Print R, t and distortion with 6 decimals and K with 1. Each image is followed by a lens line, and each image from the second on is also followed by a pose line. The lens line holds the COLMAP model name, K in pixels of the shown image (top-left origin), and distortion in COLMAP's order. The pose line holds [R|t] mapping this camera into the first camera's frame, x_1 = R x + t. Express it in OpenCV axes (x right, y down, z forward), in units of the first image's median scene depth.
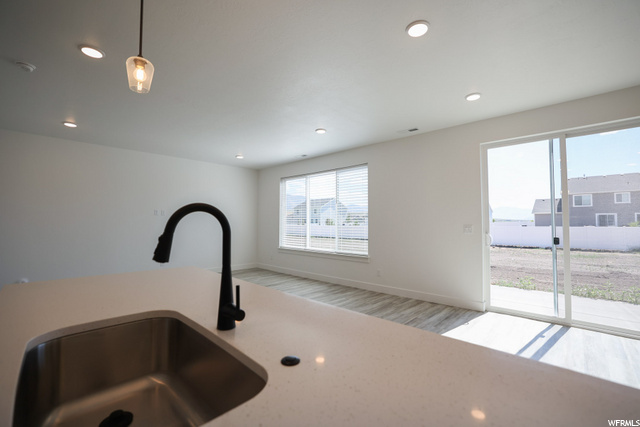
lens RADIAL K [[276.2, 0, 324.1], [0, 276.2, 211.8], [0, 0, 1]] dist [-0.043026, 0.014689]
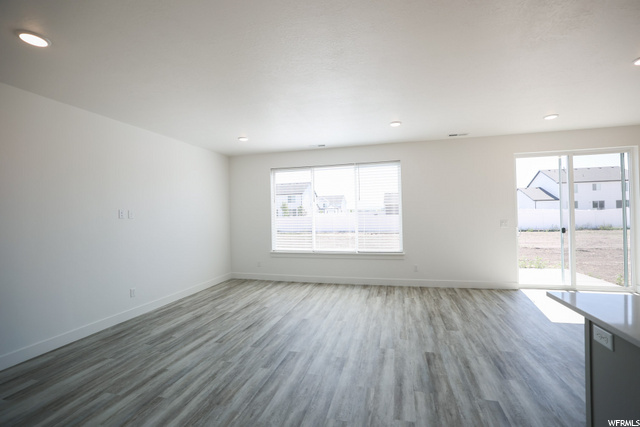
lens RADIAL K [[276.2, 0, 324.1], [0, 276.2, 211.8], [0, 0, 1]] dist [-0.043026, 0.014689]
pose [[0.876959, -0.019773, 0.480158, -0.635387], [0.004905, 0.999469, 0.032201, -0.026729], [-0.480540, -0.025884, 0.876591, 0.281799]]
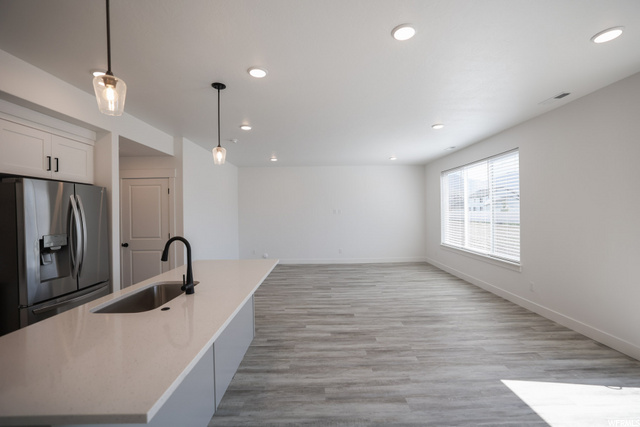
lens RADIAL K [[276.2, 0, 324.1], [0, 276.2, 211.8], [0, 0, 1]] dist [-0.043026, 0.014689]
pose [[0.702452, -0.011807, -0.711633, 0.354430], [0.044864, 0.998609, 0.027717, -0.042697], [0.710316, -0.051397, 0.702004, 0.051690]]
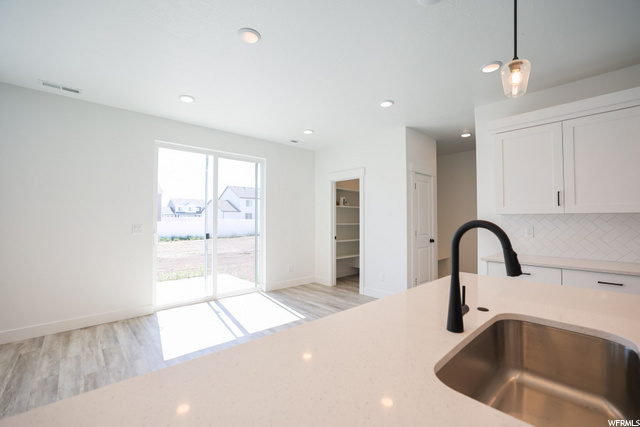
lens RADIAL K [[276.2, 0, 324.1], [0, 276.2, 211.8], [0, 0, 1]] dist [-0.043026, 0.014689]
pose [[0.064306, 0.023081, 0.997663, -0.284871], [-0.043282, 0.998856, -0.020318, -0.002512], [-0.996991, -0.041874, 0.065232, 0.275118]]
